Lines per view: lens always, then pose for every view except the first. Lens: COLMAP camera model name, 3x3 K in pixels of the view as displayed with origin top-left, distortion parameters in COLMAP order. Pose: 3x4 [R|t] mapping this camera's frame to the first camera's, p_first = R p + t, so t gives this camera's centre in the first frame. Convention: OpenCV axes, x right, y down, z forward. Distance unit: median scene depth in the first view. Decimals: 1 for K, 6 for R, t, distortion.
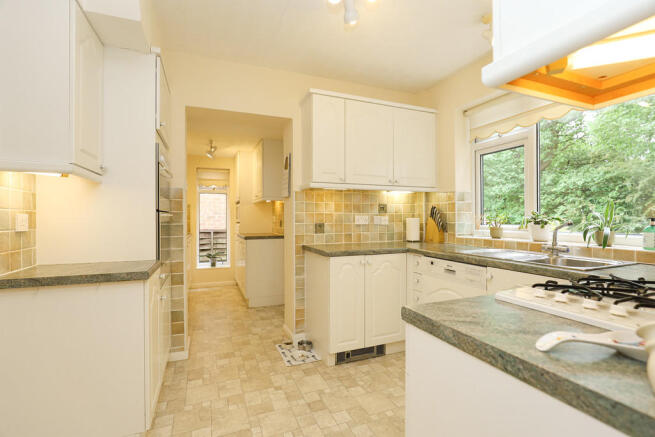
lens RADIAL K [[310.8, 0, 335.8], [0, 310.8, 215.7], [0, 0, 1]] dist [0.001392, 0.000165]
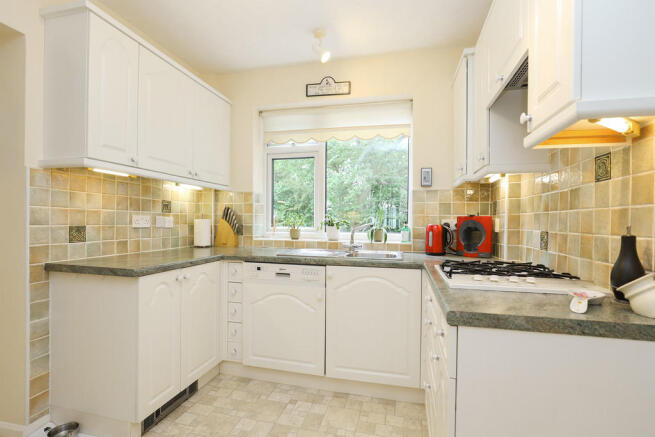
lens RADIAL K [[314.1, 0, 325.4], [0, 314.1, 223.6], [0, 0, 1]] dist [-0.004158, -0.000387]
pose [[0.593721, 0.003356, 0.804664, -0.264370], [-0.017363, 0.999812, 0.008642, 0.006215], [-0.804483, -0.019102, 0.593668, 0.241781]]
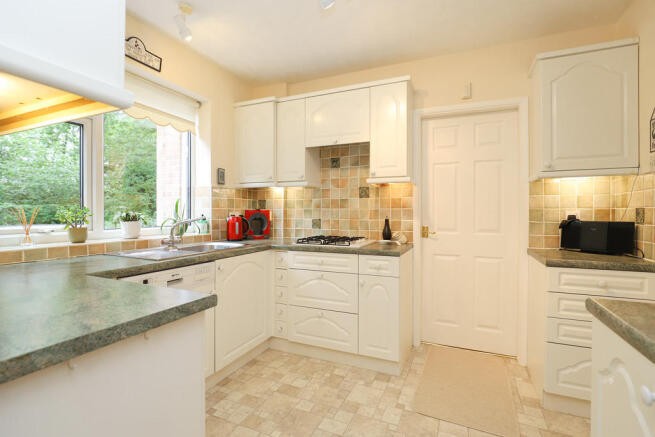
lens RADIAL K [[310.8, 0, 335.8], [0, 310.8, 215.7], [0, 0, 1]] dist [0.001392, 0.000165]
pose [[-0.700131, -0.002522, 0.714010, -0.382125], [-0.002582, 0.999996, 0.001000, 0.005492], [-0.714009, -0.001143, -0.700135, 0.971346]]
